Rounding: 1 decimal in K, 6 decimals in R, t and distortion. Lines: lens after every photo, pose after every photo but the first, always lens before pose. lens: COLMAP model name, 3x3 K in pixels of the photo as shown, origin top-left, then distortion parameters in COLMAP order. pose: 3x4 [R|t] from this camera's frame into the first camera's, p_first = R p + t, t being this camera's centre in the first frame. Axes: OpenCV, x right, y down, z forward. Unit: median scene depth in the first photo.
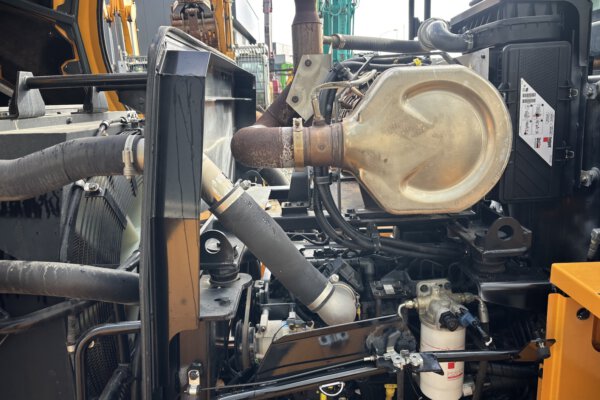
lens RADIAL K [[455.5, 0, 295.0], [0, 455.5, 198.4], [0, 0, 1]] dist [0.035651, -0.035212]
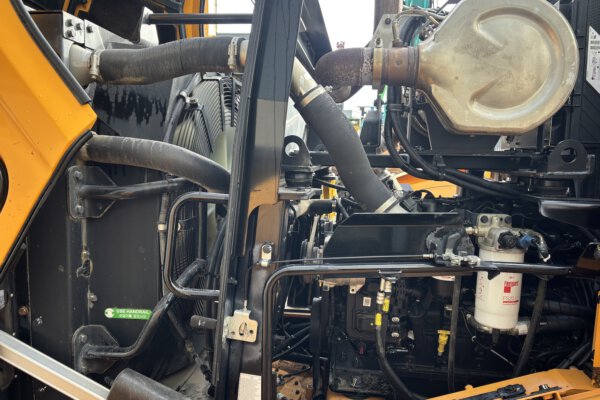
lens RADIAL K [[455.5, 0, 302.3], [0, 455.5, 204.9], [0, 0, 1]] dist [0.035651, -0.035212]
pose [[0.990291, 0.086072, -0.109155, -0.021858], [-0.096883, 0.990466, -0.097936, 0.353625], [0.099685, 0.107561, 0.989188, -0.093935]]
